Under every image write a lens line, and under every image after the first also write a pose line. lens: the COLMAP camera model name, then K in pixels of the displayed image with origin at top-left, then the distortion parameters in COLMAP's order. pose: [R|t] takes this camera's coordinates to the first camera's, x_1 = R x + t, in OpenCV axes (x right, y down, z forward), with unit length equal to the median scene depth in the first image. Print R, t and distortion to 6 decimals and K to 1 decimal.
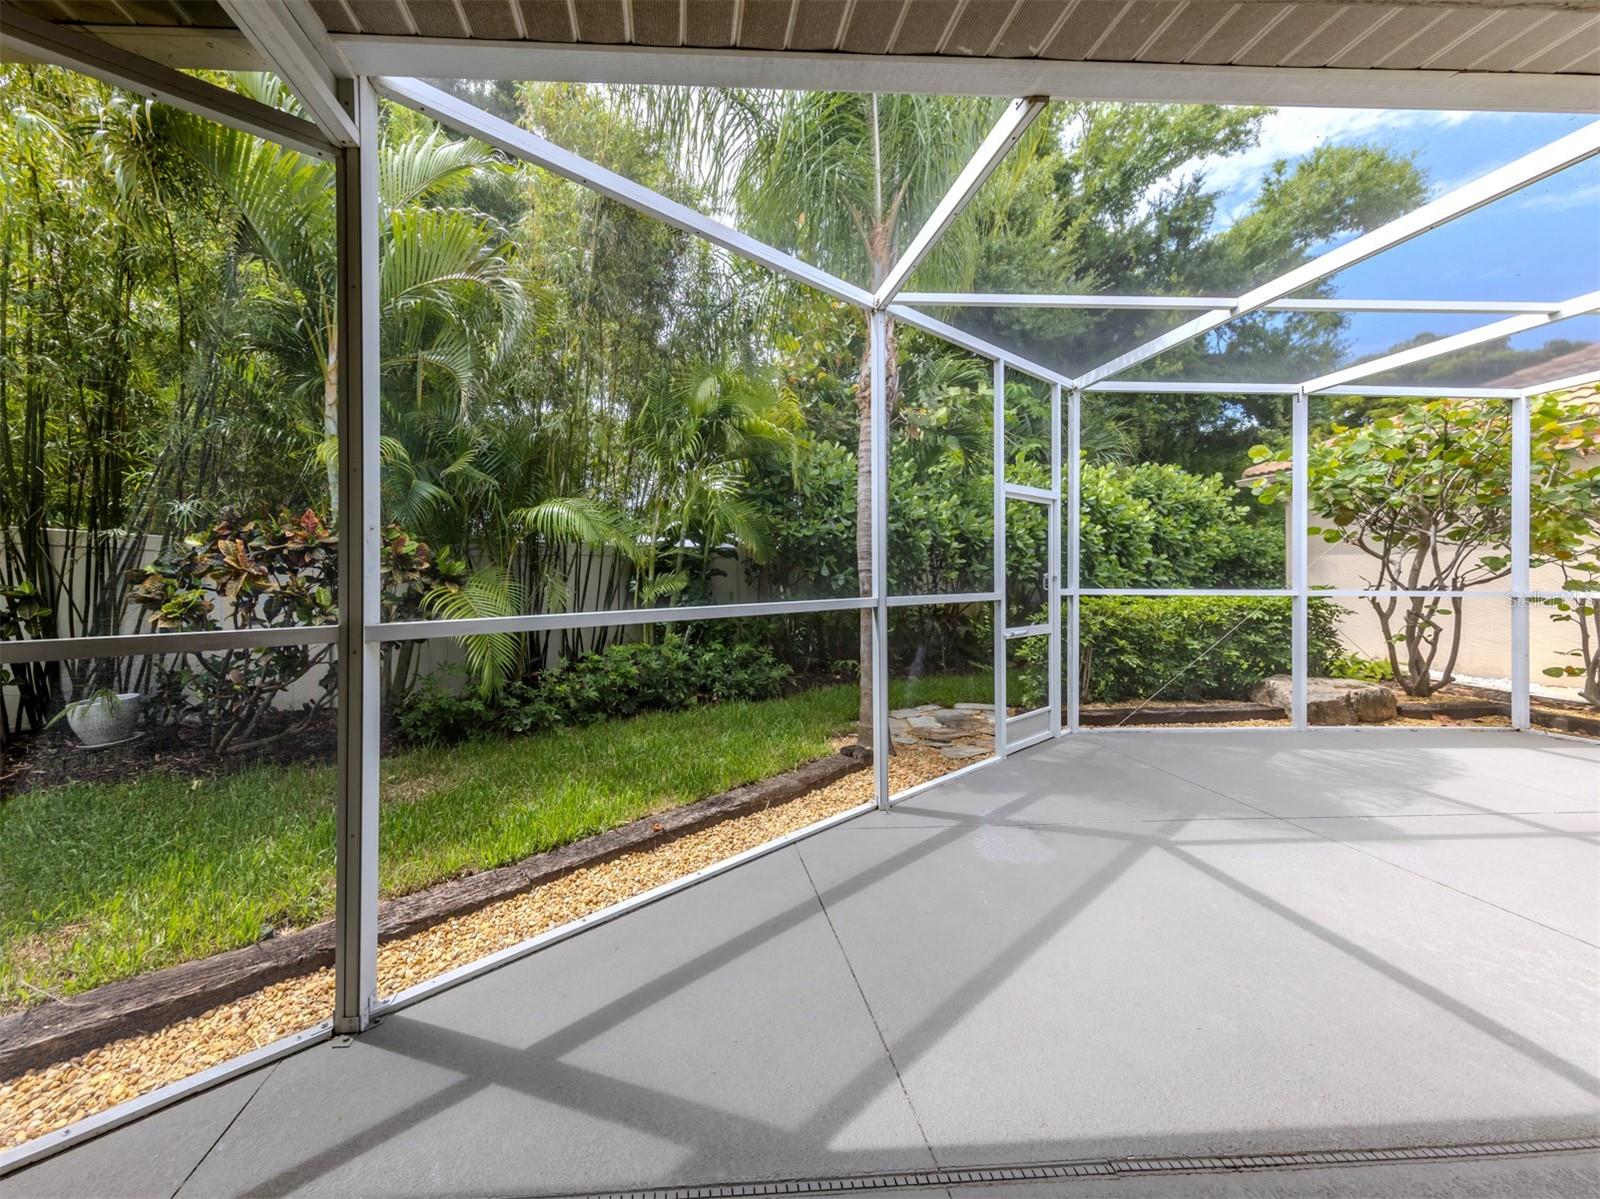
lens RADIAL K [[582.1, 0, 700.7], [0, 582.1, 574.0], [0, 0, 1]] dist [0.006271, -0.001135]
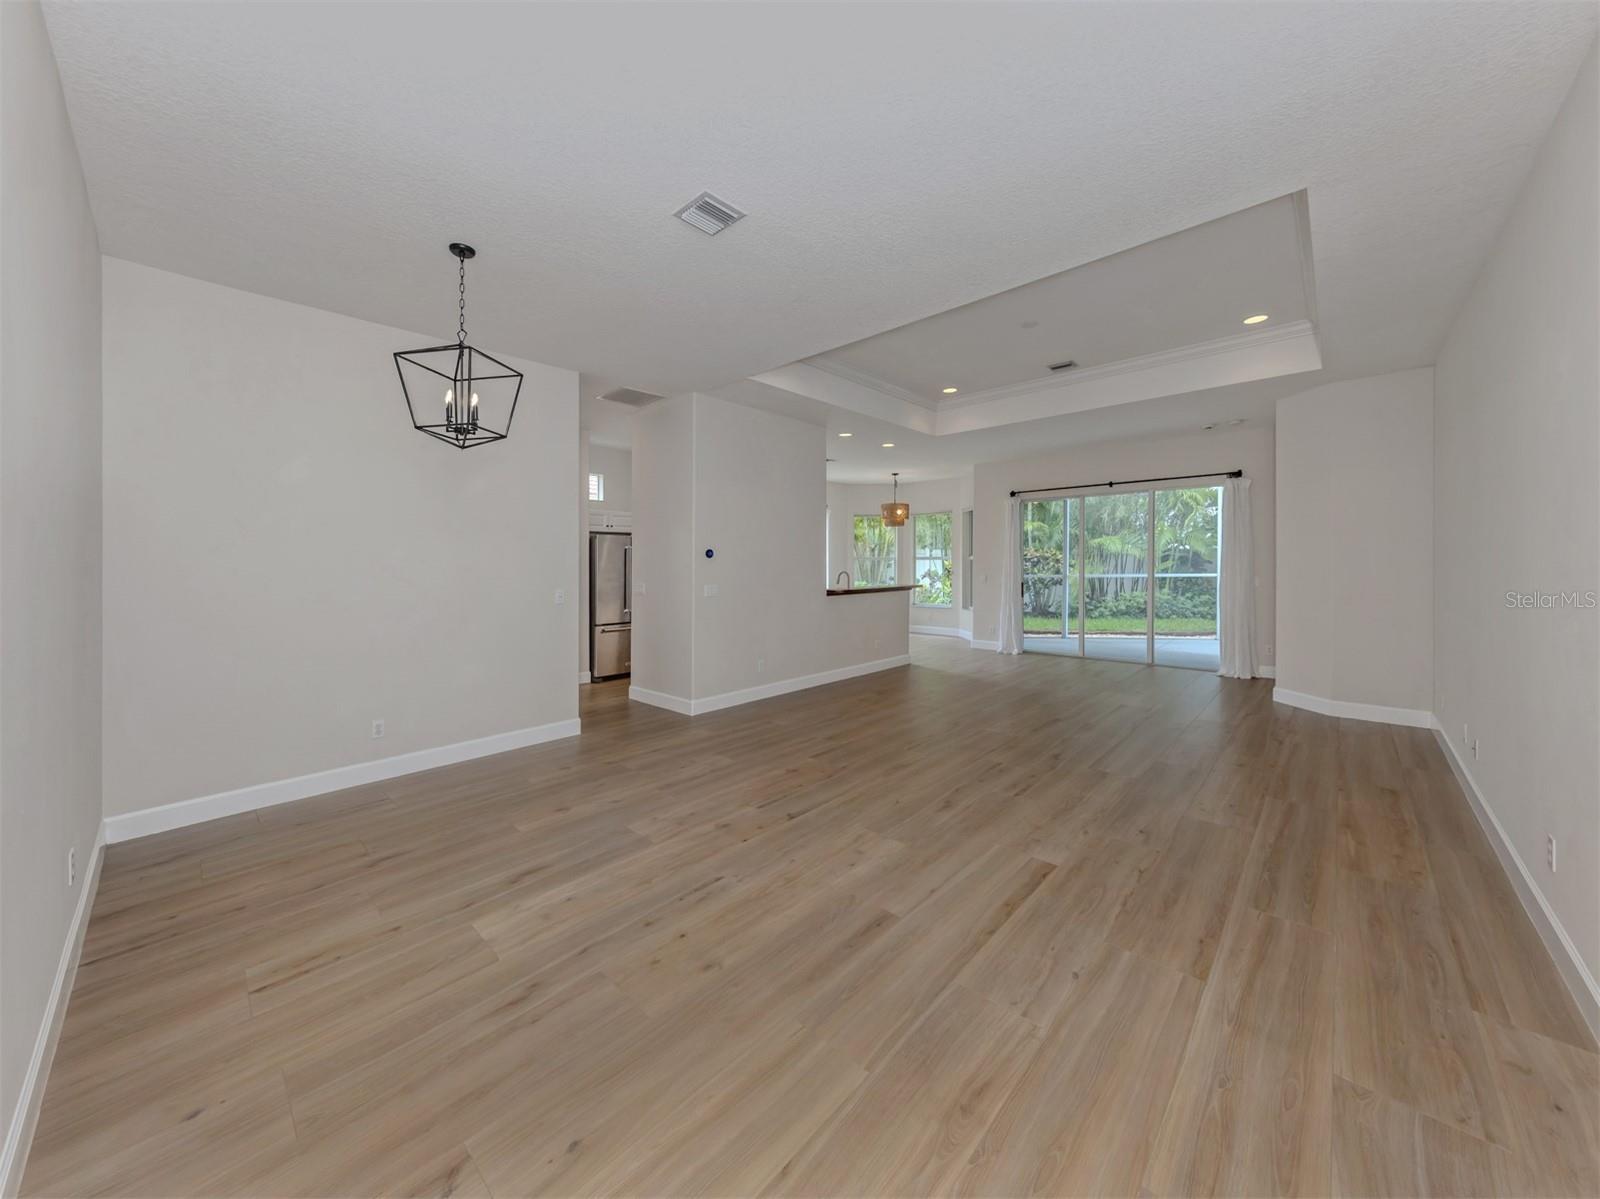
lens RADIAL K [[582.1, 0, 768.4], [0, 582.1, 572.5], [0, 0, 1]] dist [0.006271, -0.001135]
pose [[0.668388, 0.019132, -0.743567, 0.618490], [0.007520, 0.999444, 0.032475, -0.050959], [0.743775, -0.027298, 0.667873, -1.743094]]
